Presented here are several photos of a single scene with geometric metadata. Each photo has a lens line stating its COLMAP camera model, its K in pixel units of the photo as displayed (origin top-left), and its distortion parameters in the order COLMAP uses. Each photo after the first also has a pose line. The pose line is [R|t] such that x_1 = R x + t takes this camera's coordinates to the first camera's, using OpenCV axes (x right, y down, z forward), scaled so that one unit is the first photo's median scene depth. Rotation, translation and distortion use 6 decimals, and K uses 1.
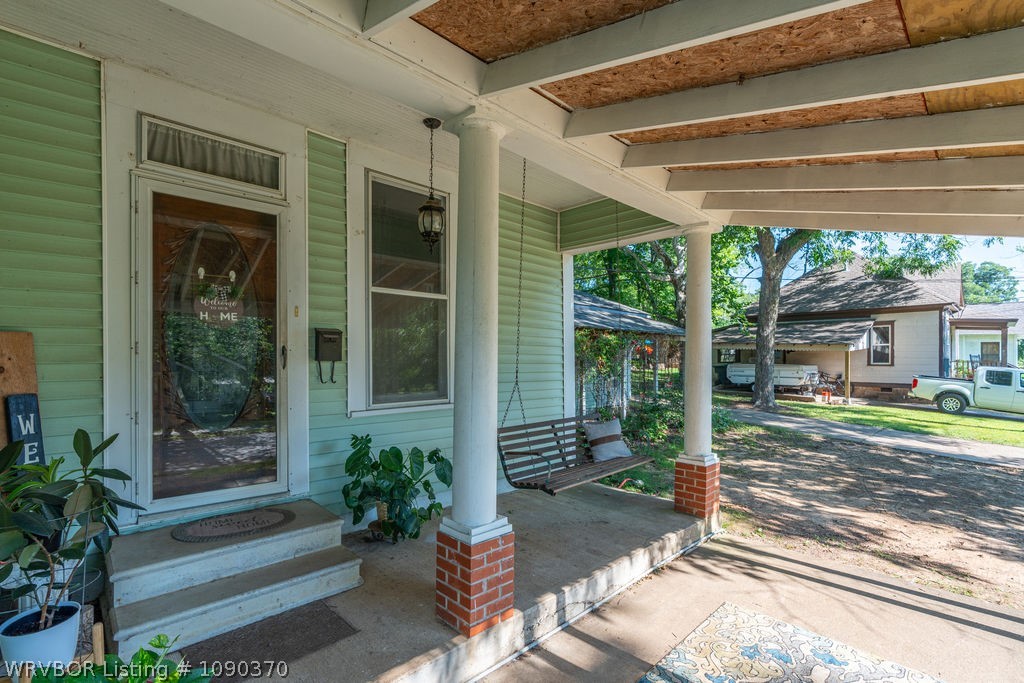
lens RADIAL K [[482.4, 0, 506.8], [0, 482.4, 352.0], [0, 0, 1]] dist [-0.005559, 0.000136]
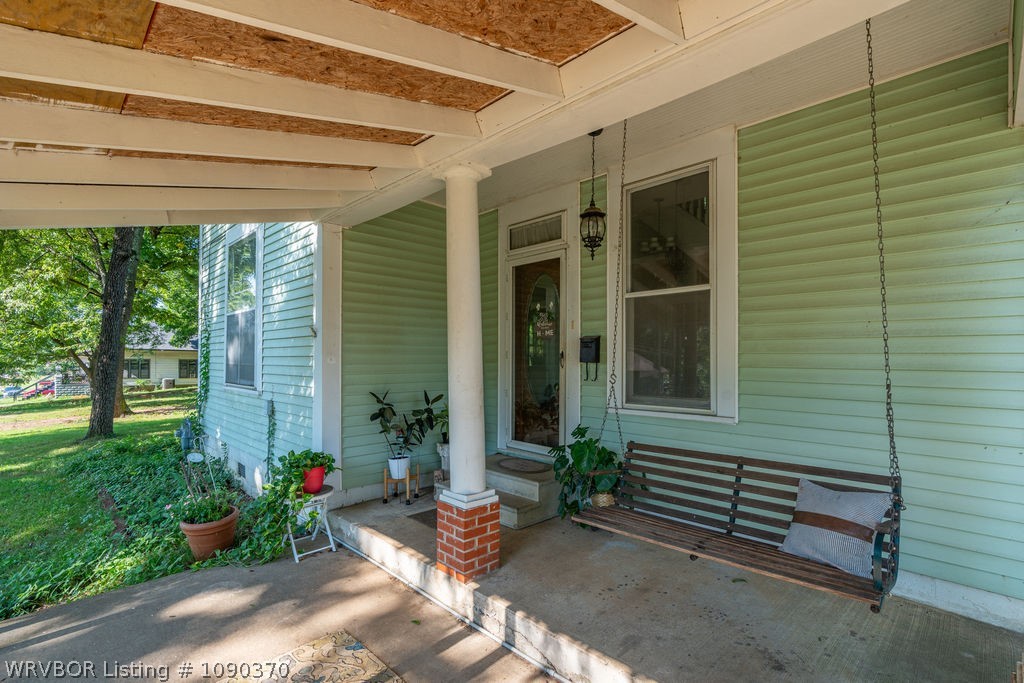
lens RADIAL K [[482.4, 0, 512.2], [0, 482.4, 347.1], [0, 0, 1]] dist [-0.005559, 0.000136]
pose [[0.001183, -0.027491, -0.999621, 0.818246], [0.013630, 0.999530, -0.027472, 0.009822], [0.999906, -0.013593, 0.001557, 0.775735]]
